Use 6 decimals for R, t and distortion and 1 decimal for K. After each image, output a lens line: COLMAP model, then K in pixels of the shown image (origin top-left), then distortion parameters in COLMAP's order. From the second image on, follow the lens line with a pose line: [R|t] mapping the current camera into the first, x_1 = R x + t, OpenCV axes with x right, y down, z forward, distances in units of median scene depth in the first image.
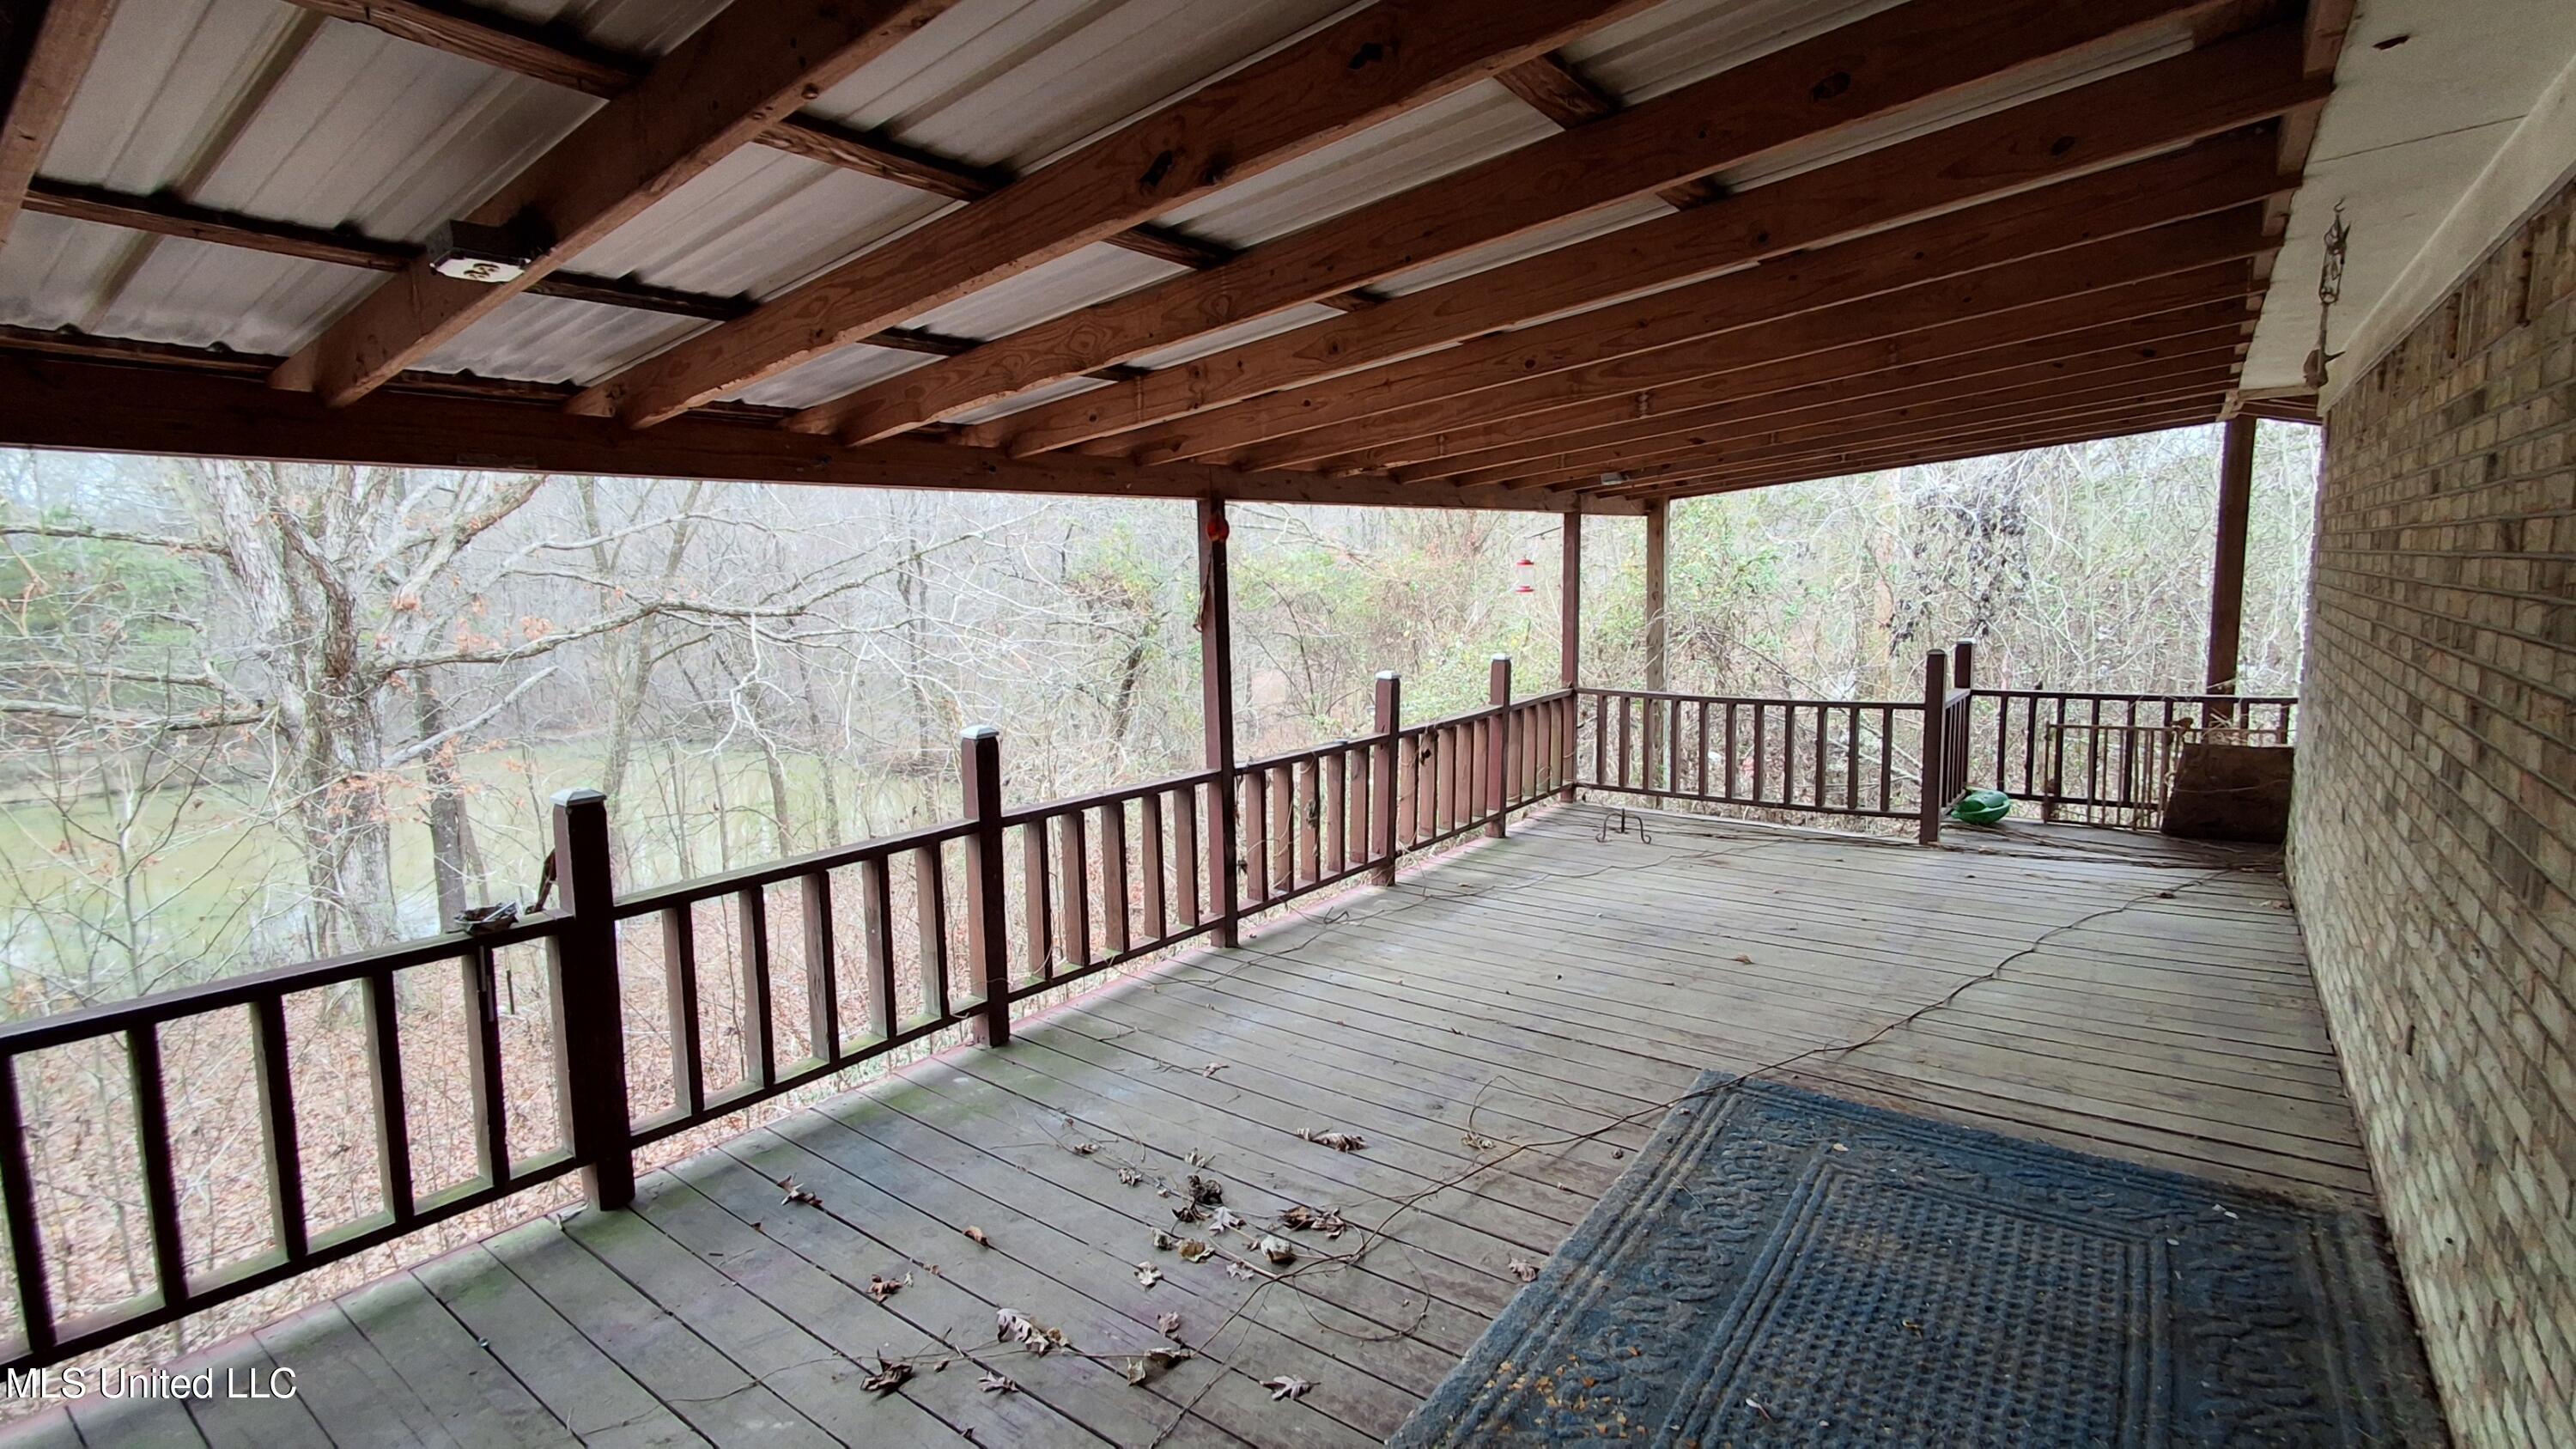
lens RADIAL K [[1181.2, 0, 1280.5], [0, 1181.2, 711.2], [0, 0, 1]] dist [-0.002692, 0.003924]
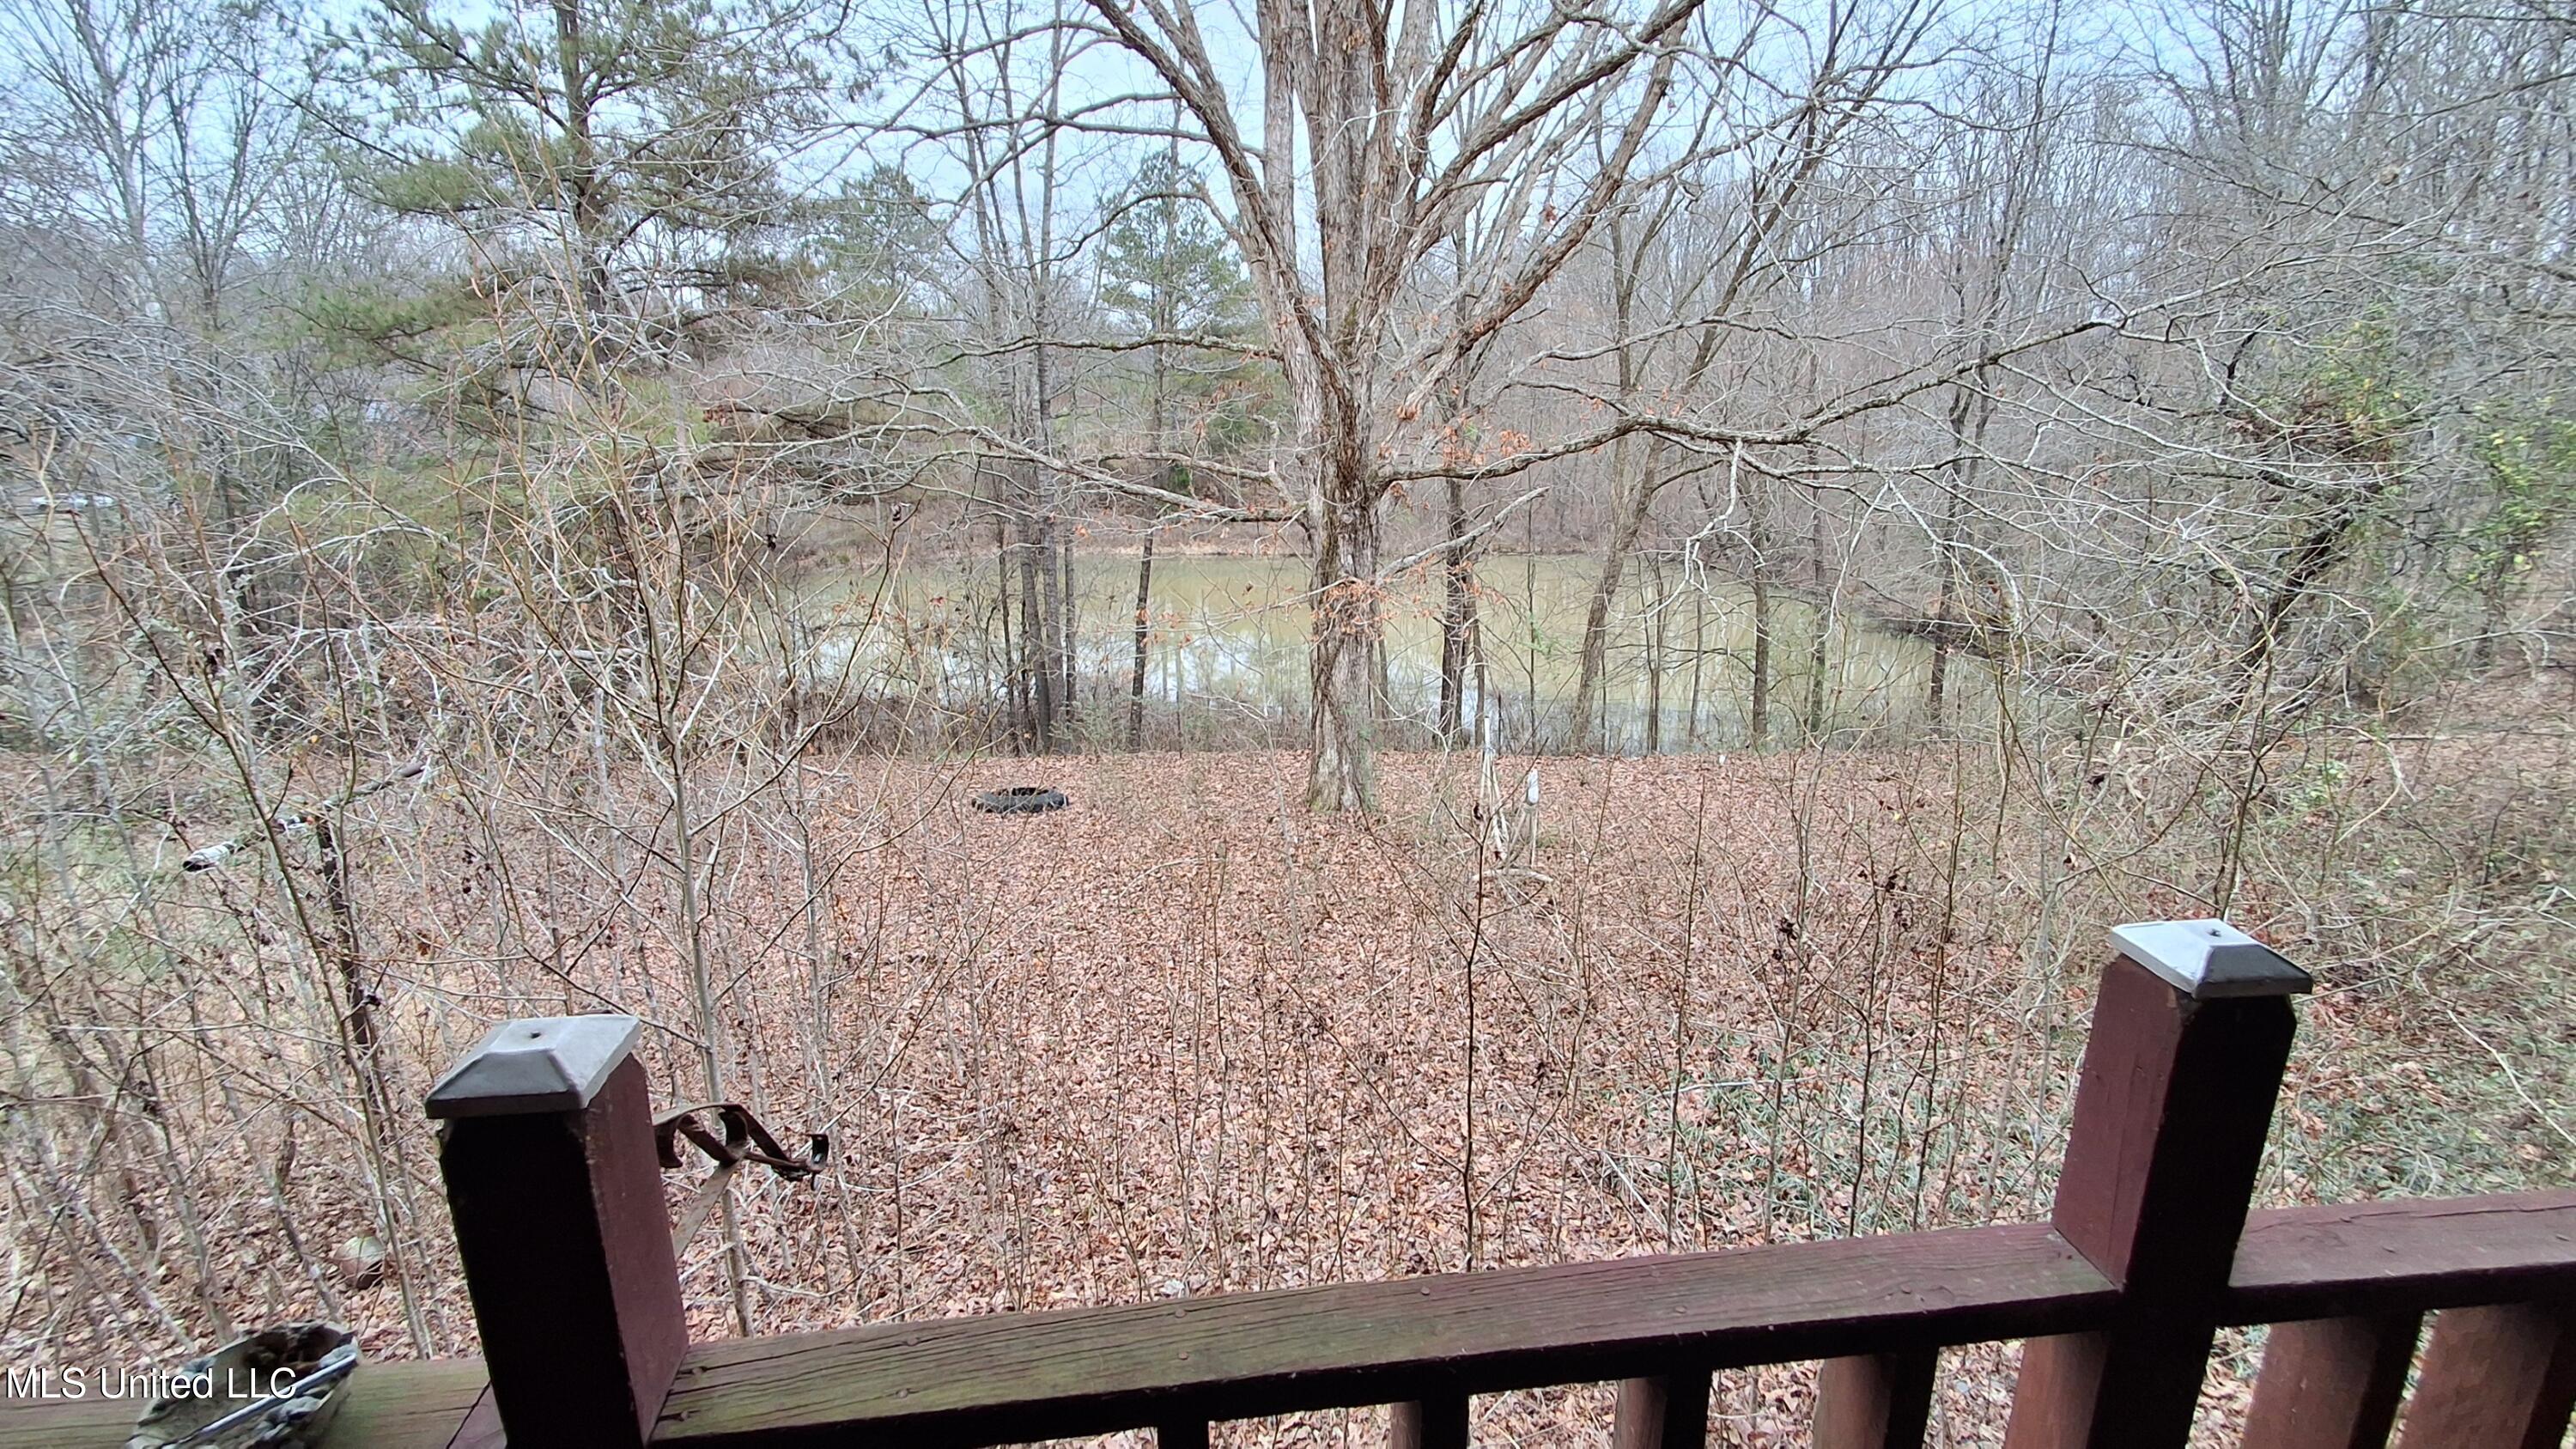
lens RADIAL K [[1181.2, 0, 1288.5], [0, 1181.2, 725.8], [0, 0, 1]] dist [-0.002692, 0.003924]
pose [[0.690913, 0.210445, -0.691630, -0.072667], [-0.102658, 0.975559, 0.194286, -0.017385], [0.715612, -0.063233, 0.695630, 0.223617]]
